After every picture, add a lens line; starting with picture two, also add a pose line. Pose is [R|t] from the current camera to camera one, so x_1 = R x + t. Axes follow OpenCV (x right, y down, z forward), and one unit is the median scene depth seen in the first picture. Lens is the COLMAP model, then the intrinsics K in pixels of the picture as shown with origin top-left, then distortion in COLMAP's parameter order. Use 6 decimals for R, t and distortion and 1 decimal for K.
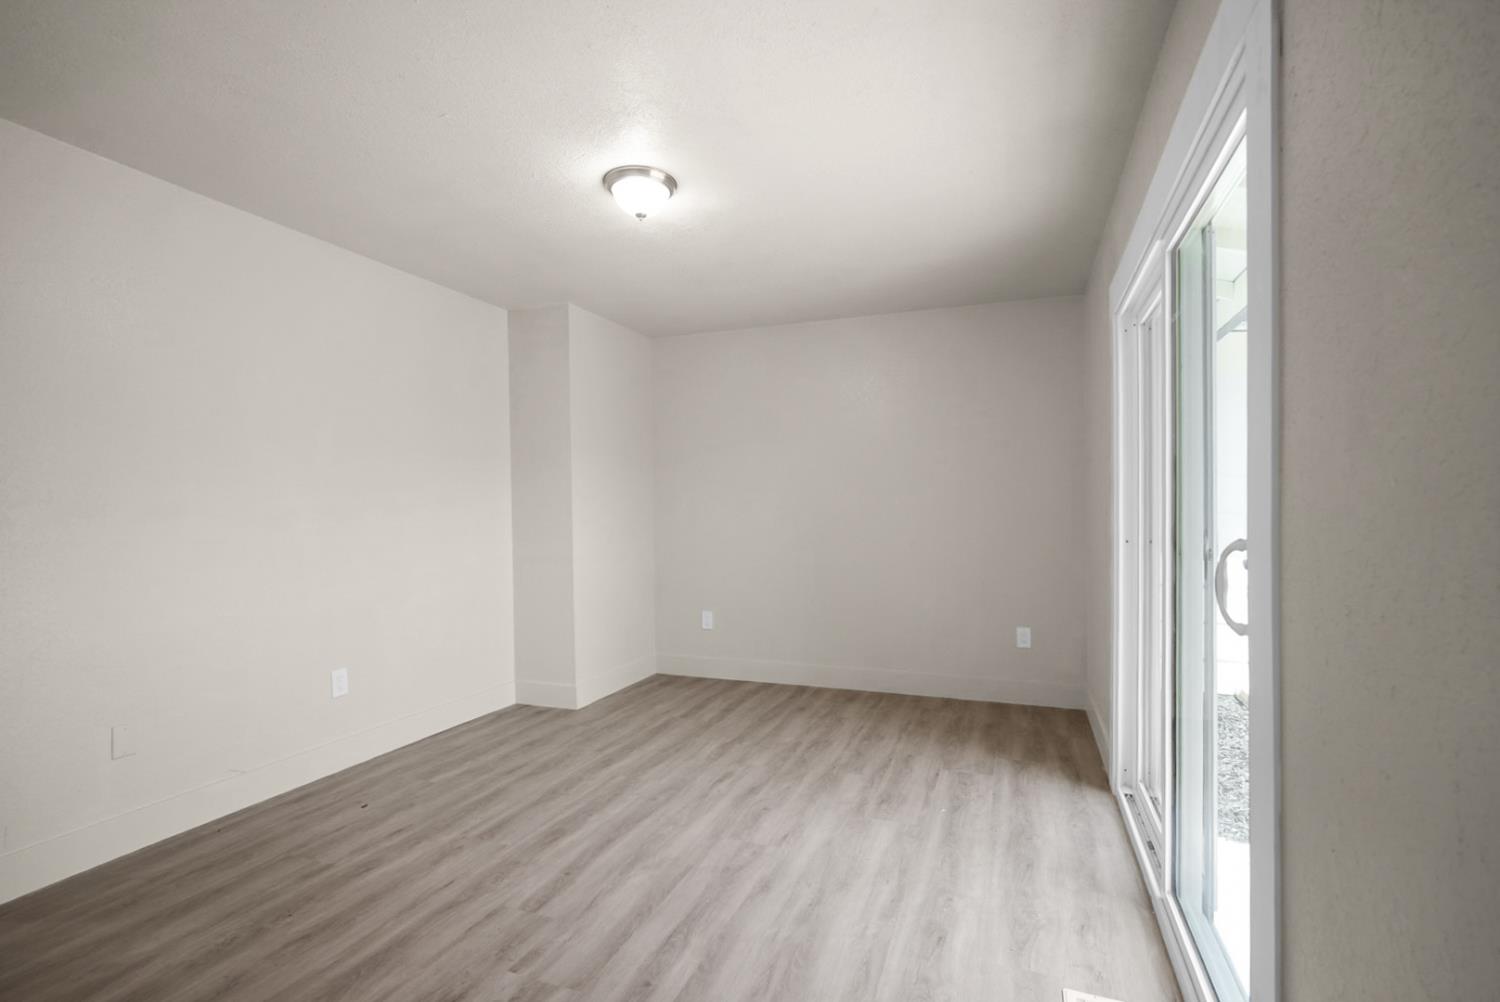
lens RADIAL K [[673.5, 0, 755.3], [0, 673.5, 507.7], [0, 0, 1]] dist [0.005916, 0.000320]
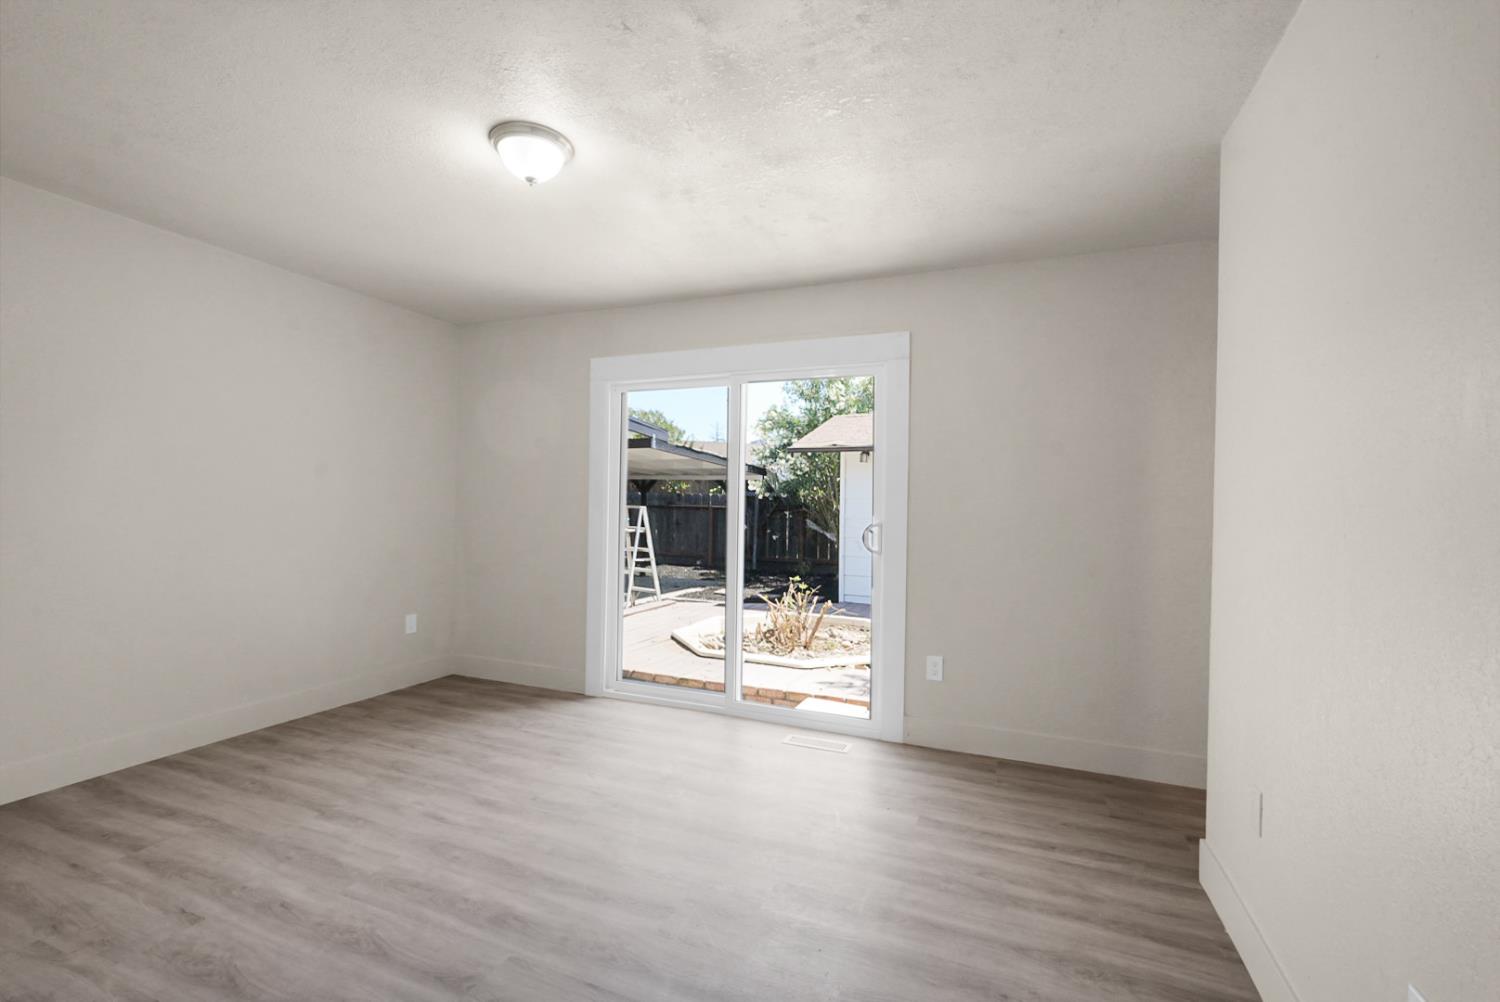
lens RADIAL K [[653.6, 0, 752.6], [0, 653.6, 506.0], [0, 0, 1]] dist [-0.000228, 0.001251]
pose [[0.025251, 0.013667, 0.999588, -0.734259], [-0.016603, 0.999774, -0.013250, 0.009133], [-0.999543, -0.016262, 0.025472, 0.493074]]
